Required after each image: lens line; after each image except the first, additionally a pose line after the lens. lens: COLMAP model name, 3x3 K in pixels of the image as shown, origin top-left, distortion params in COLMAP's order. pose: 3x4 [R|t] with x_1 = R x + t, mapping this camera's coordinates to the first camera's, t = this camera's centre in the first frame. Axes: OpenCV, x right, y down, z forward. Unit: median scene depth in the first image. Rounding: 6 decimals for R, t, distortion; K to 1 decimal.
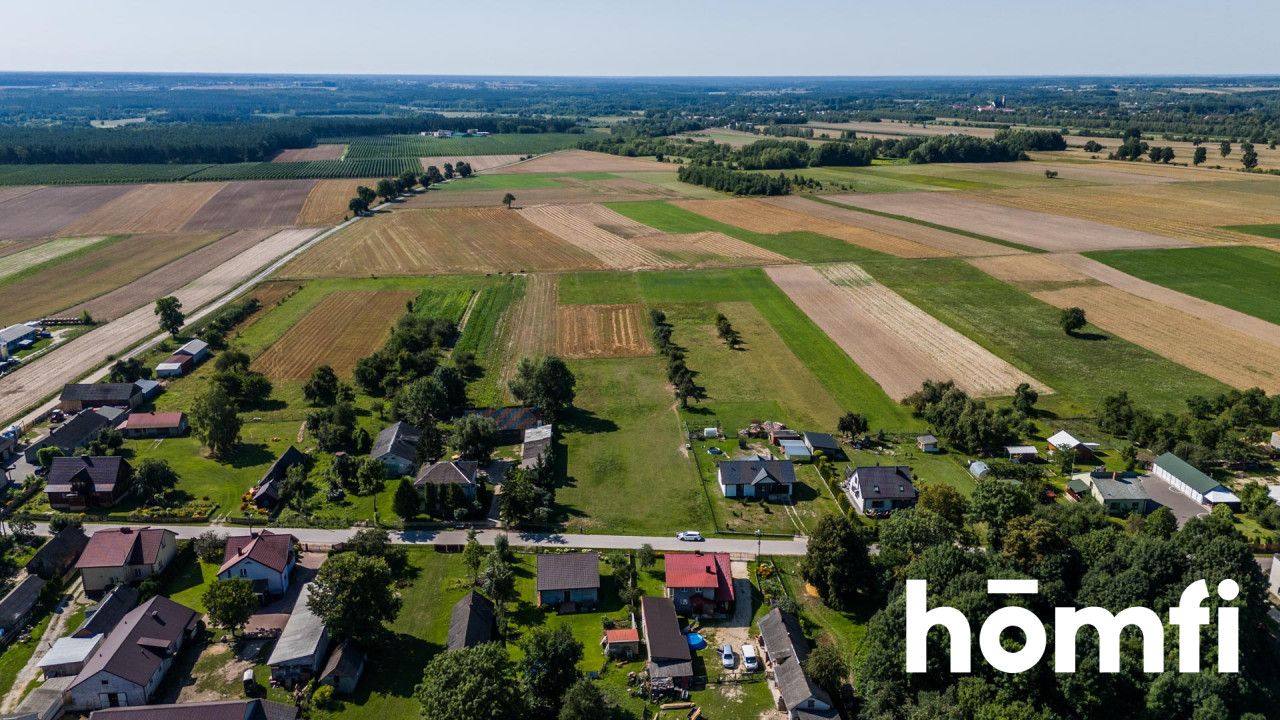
lens RADIAL K [[932.6, 0, 638.7], [0, 932.6, 355.2], [0, 0, 1]] dist [0.075856, -0.072011]
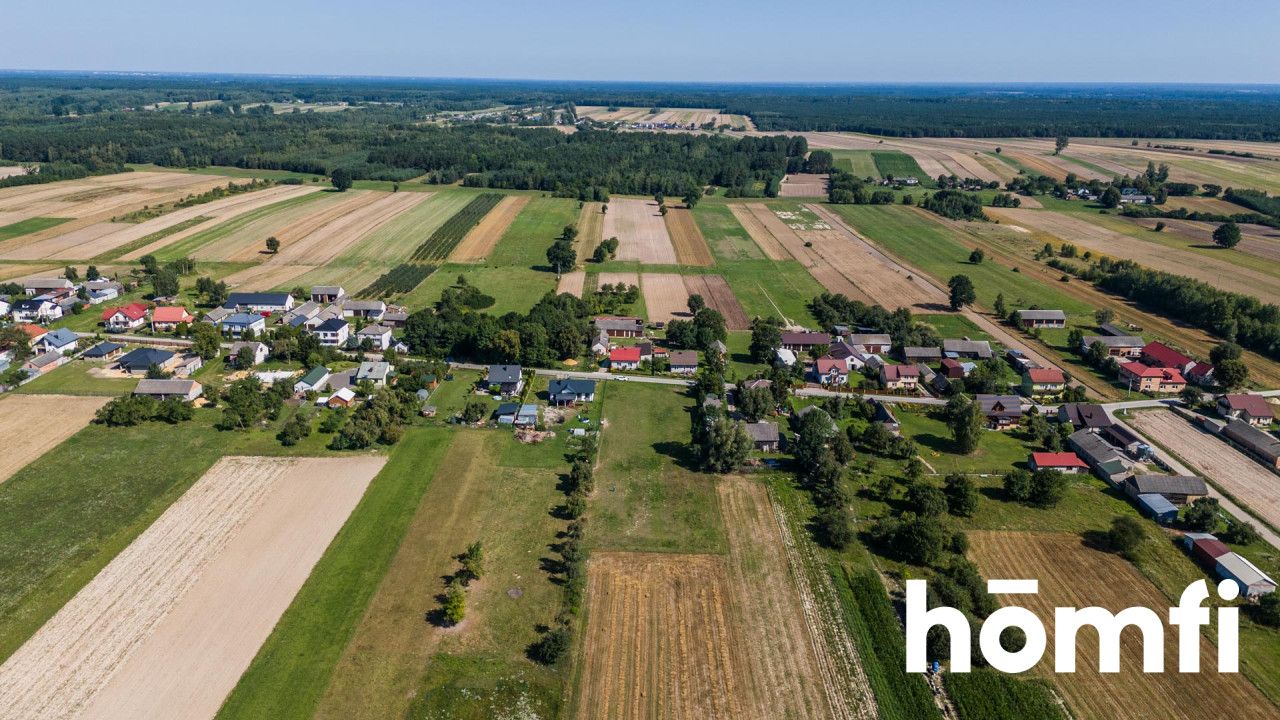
lens RADIAL K [[932.6, 0, 639.7], [0, 932.6, 352.6], [0, 0, 1]] dist [0.075856, -0.072011]
pose [[-0.997383, -0.033000, 0.064331, -0.040909], [0.007304, 0.839225, 0.543736, -0.350216], [-0.071931, 0.542782, -0.836787, 1.010675]]
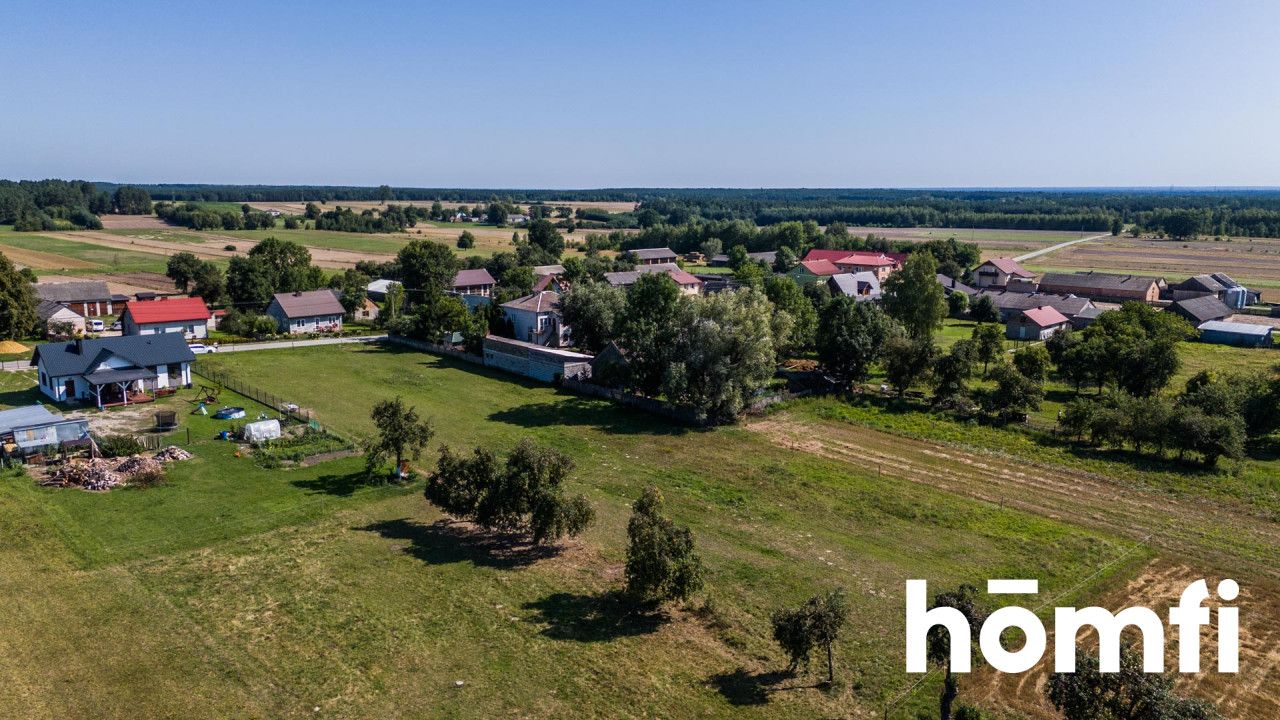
lens RADIAL K [[932.6, 0, 642.2], [0, 932.6, 366.6], [0, 0, 1]] dist [0.075856, -0.072011]
pose [[-0.774406, 0.113898, -0.622353, 0.103297], [-0.186623, 0.898775, 0.396706, -0.070813], [0.604539, 0.423356, -0.674761, 0.697100]]
